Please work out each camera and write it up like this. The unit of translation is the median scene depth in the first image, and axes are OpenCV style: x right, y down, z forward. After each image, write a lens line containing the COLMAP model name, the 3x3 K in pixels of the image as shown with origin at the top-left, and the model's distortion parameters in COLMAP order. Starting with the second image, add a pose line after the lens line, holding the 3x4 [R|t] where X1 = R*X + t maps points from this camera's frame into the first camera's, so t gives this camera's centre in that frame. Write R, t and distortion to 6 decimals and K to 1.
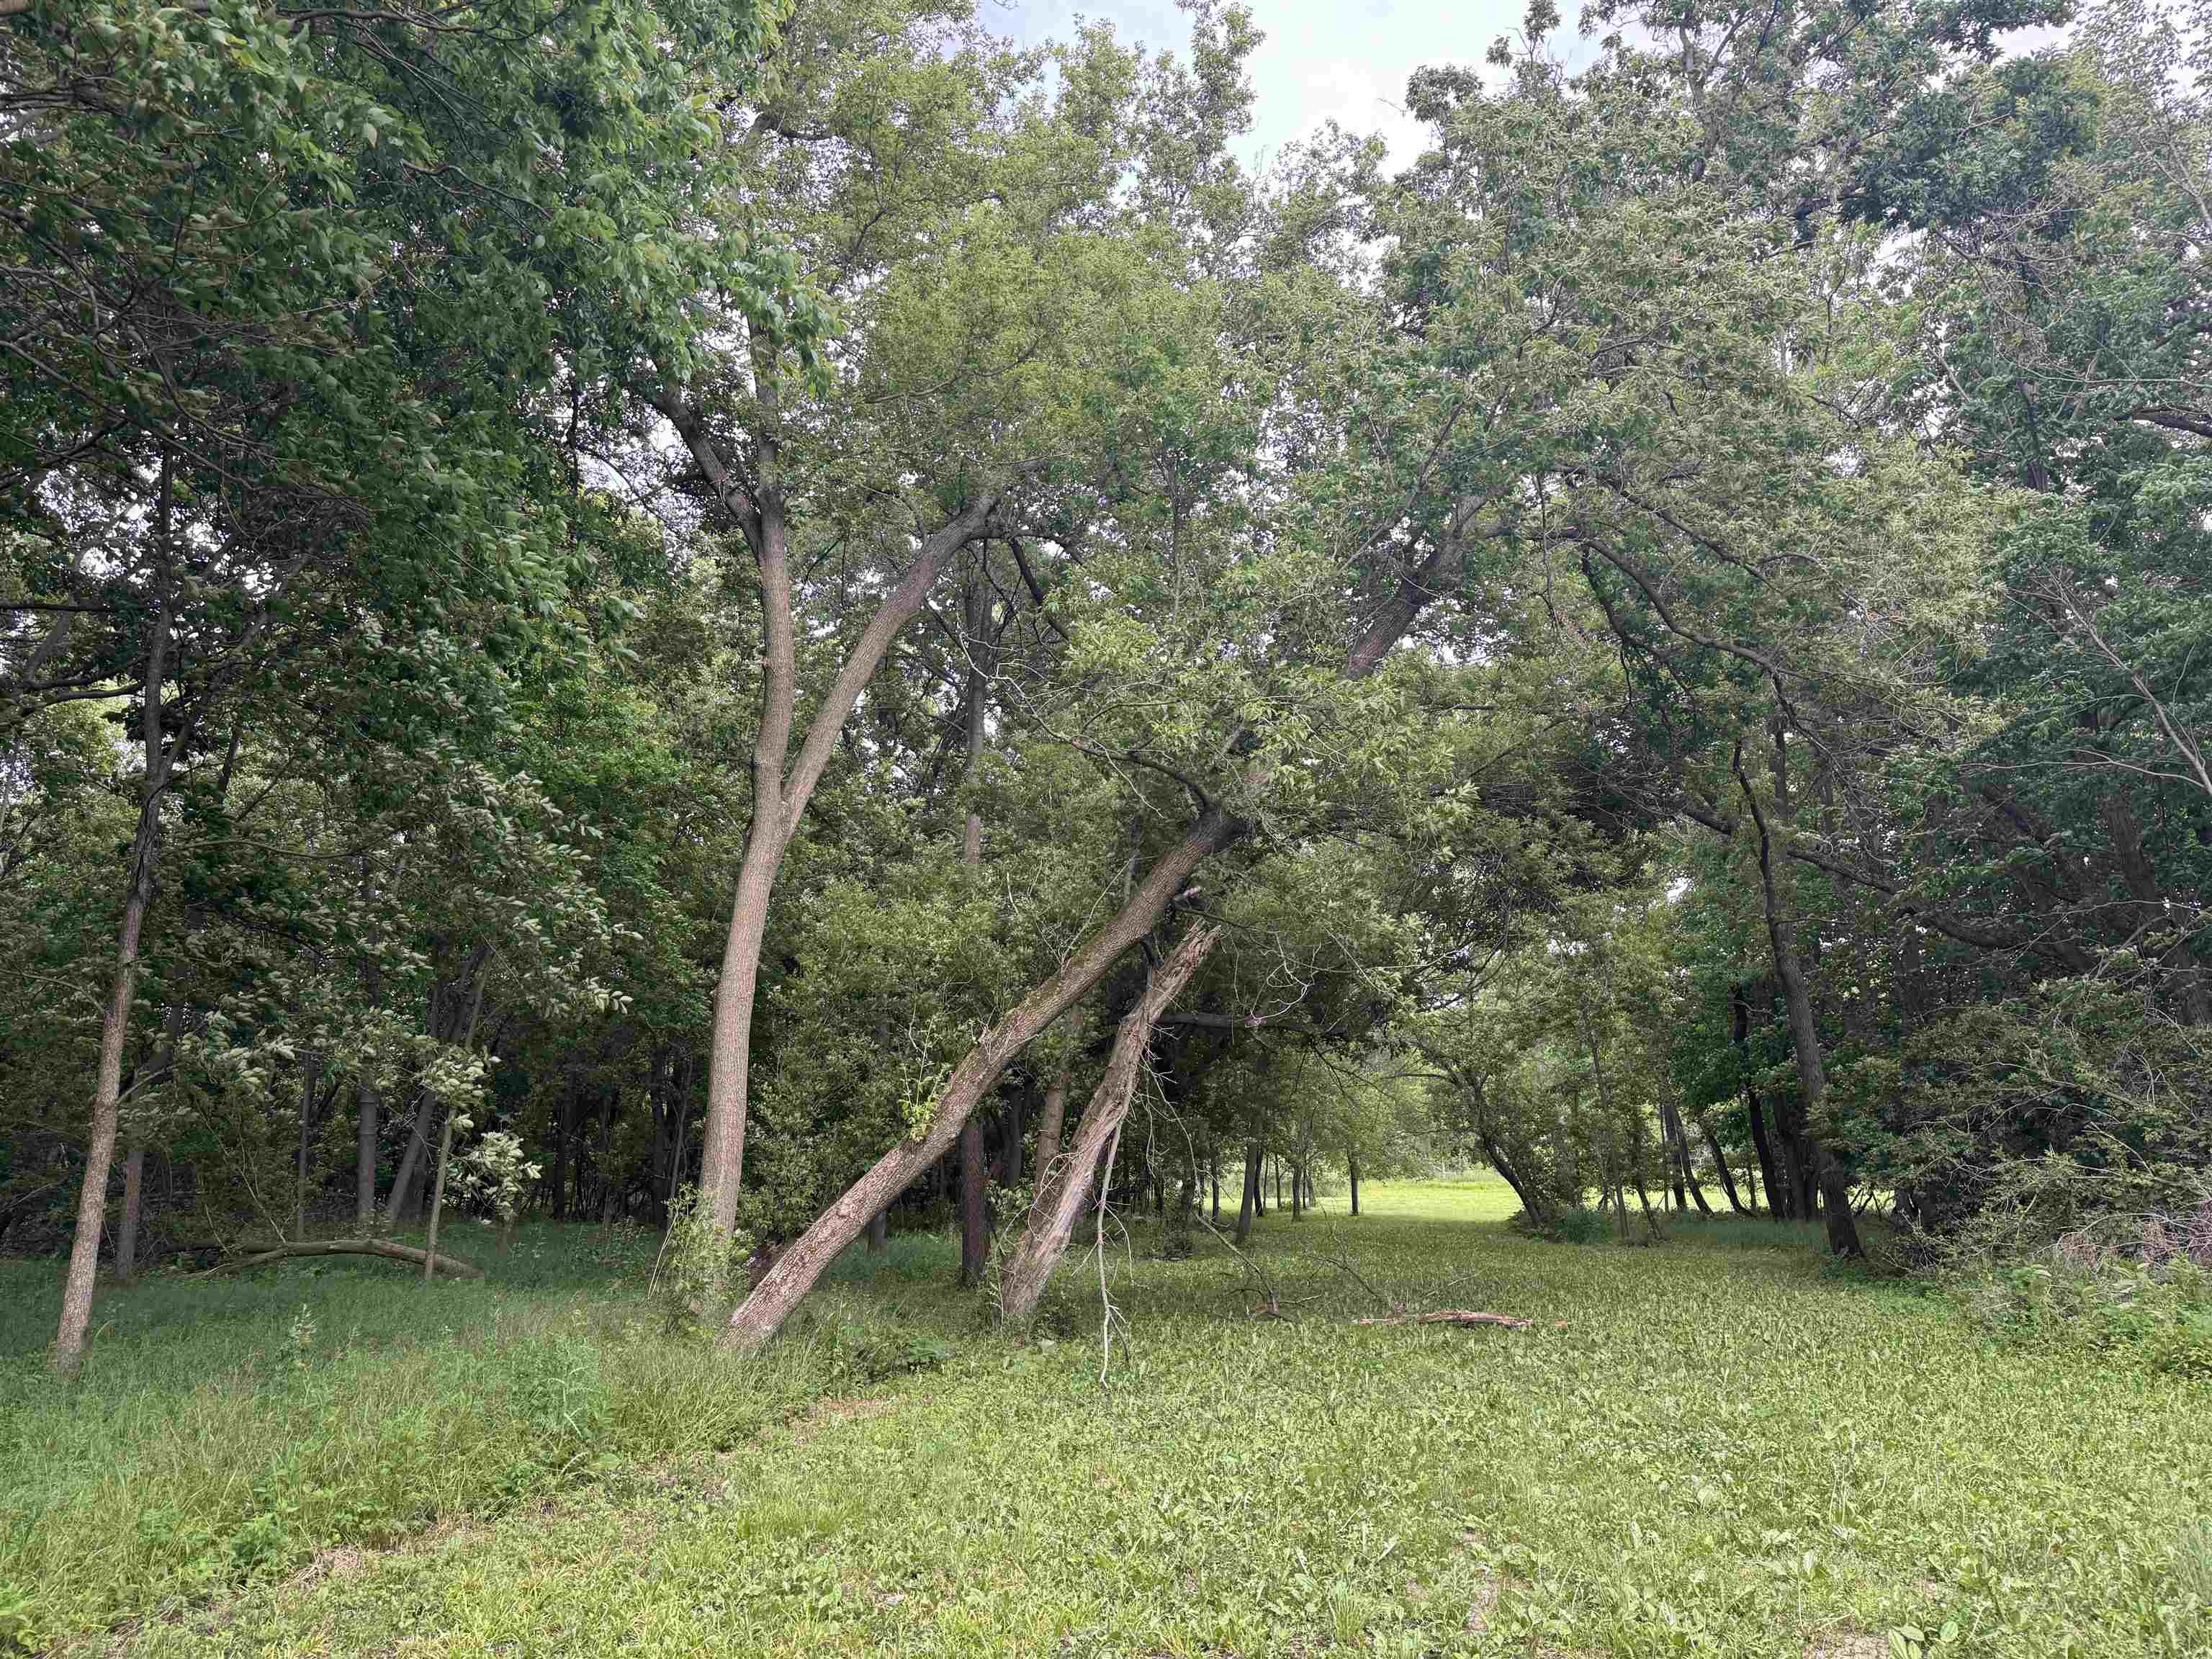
lens RADIAL K [[1632.2, 0, 1105.9], [0, 1632.2, 880.4], [0, 0, 1]] dist [0.002495, 0.002457]
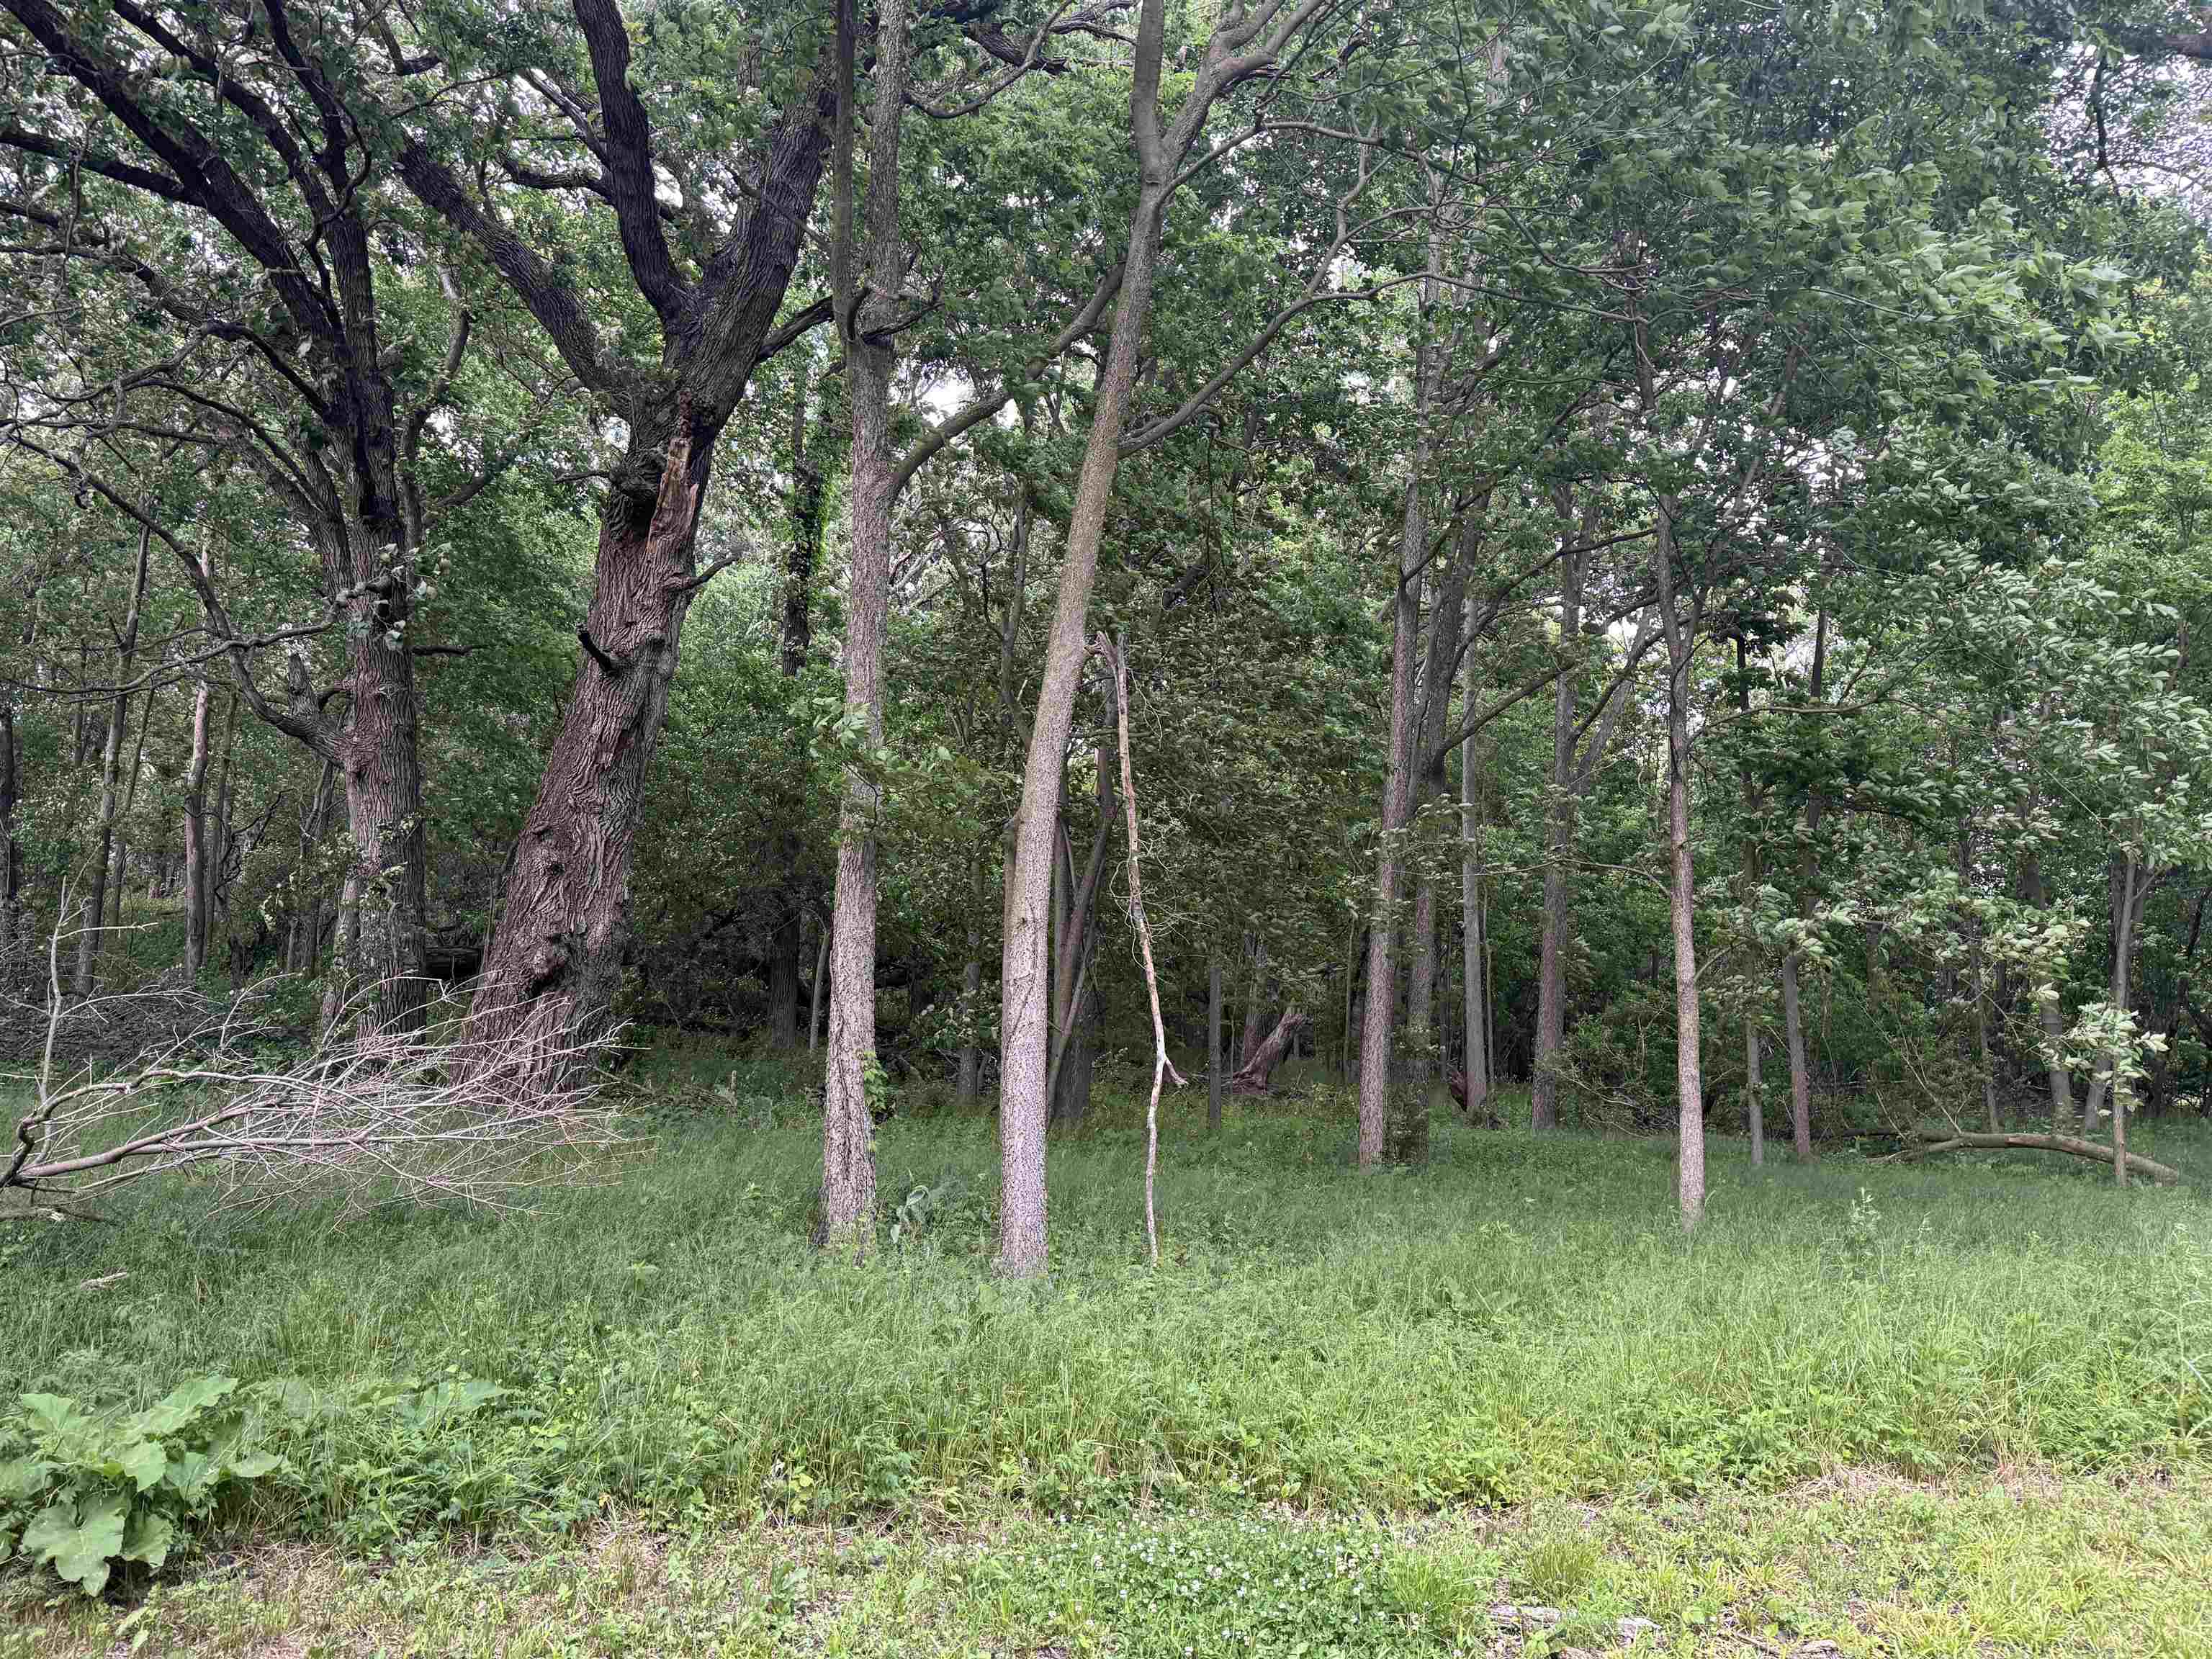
lens RADIAL K [[1632.2, 0, 1105.9], [0, 1632.2, 880.4], [0, 0, 1]] dist [0.002495, 0.002457]
pose [[0.583714, -0.070983, -0.808851, 0.011178], [0.122998, 0.992406, 0.001671, 0.027076], [0.802589, -0.100462, 0.588012, 0.109525]]
